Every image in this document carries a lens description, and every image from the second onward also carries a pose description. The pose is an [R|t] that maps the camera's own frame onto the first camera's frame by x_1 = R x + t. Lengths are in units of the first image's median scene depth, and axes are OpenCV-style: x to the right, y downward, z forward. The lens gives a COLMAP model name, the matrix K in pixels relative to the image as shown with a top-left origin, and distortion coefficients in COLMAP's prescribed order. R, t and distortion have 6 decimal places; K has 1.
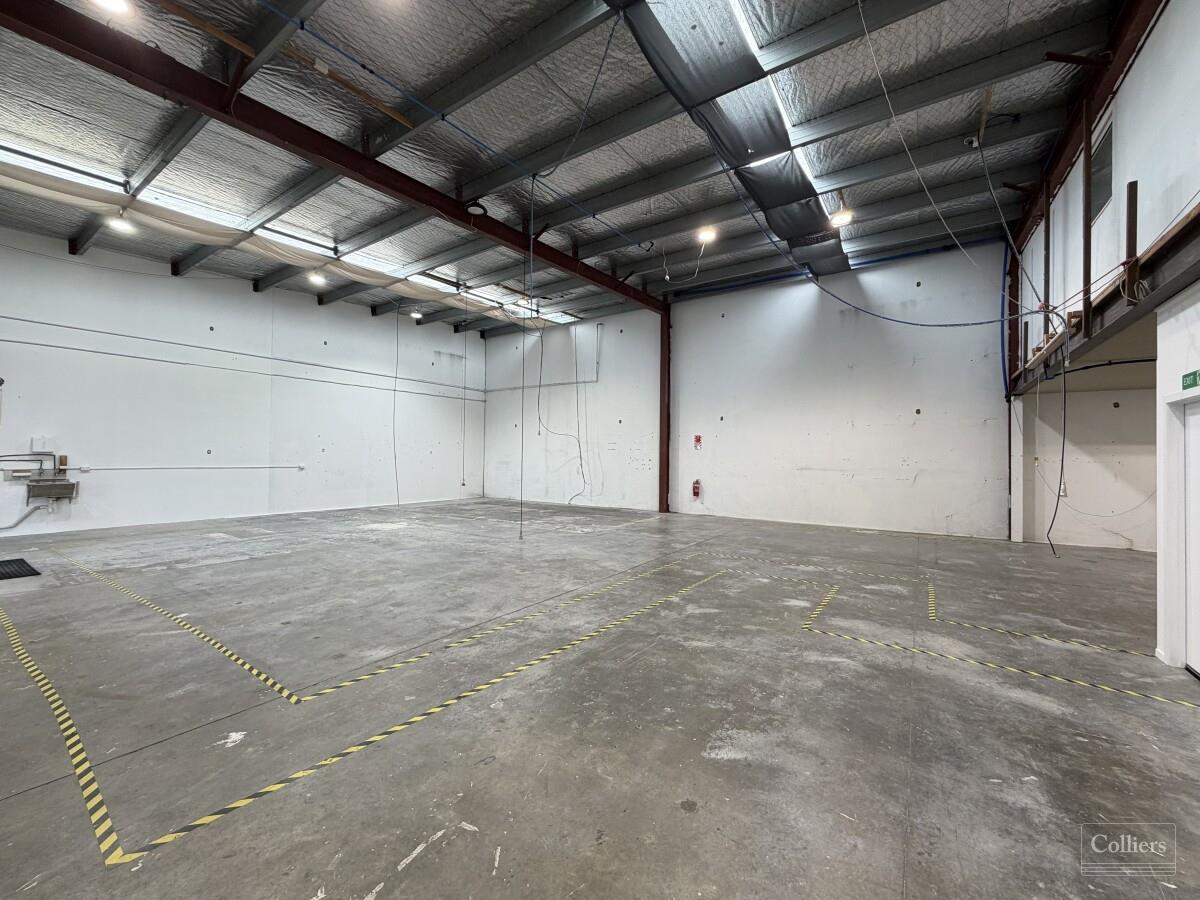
lens RADIAL K [[475.8, 0, 597.3], [0, 475.8, 453.0], [0, 0, 1]] dist [0.001108, -0.000084]
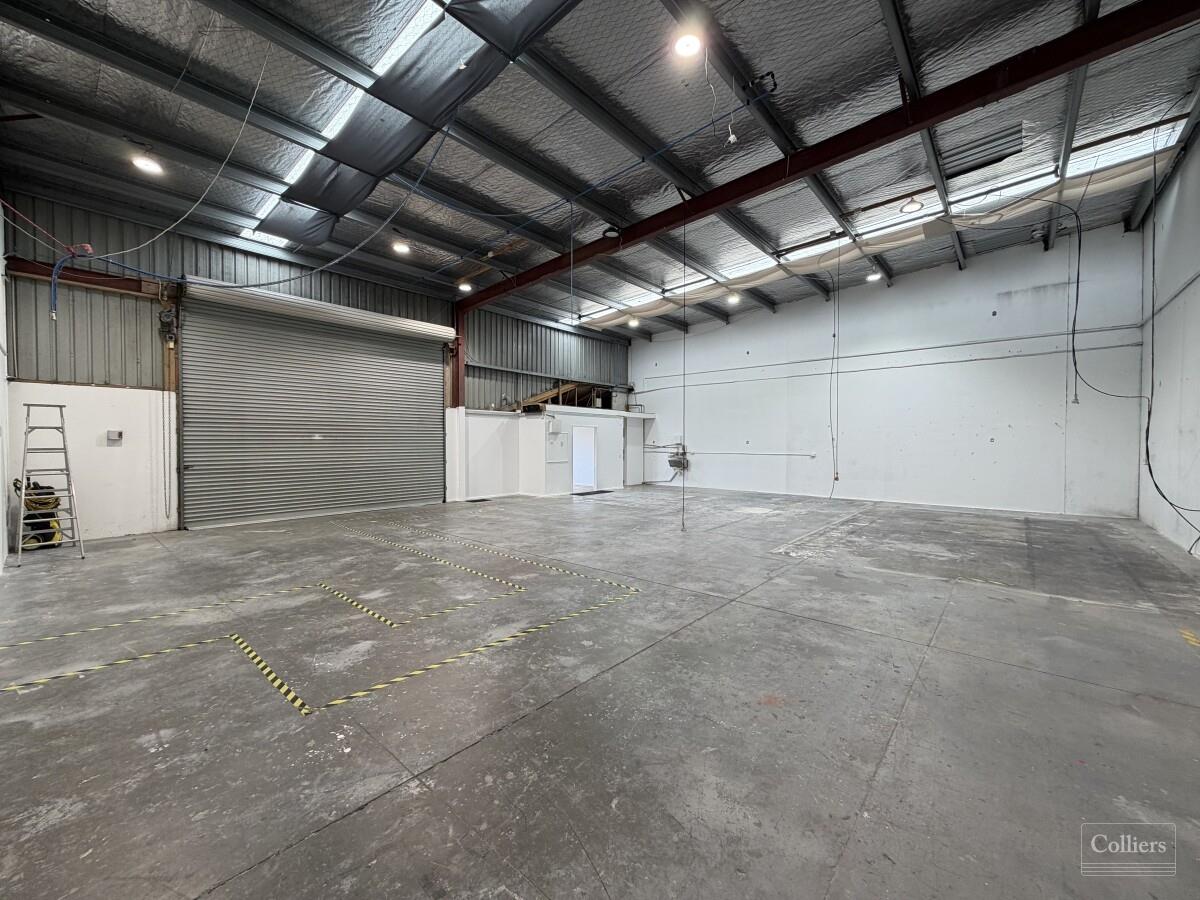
lens RADIAL K [[475.8, 0, 596.1], [0, 475.8, 448.3], [0, 0, 1]] dist [0.001108, -0.000084]
pose [[-0.117465, 0.001593, -0.993076, 1.411056], [0.003591, 0.999993, 0.001179, 0.028315], [0.993070, -0.003427, -0.117470, 1.677966]]
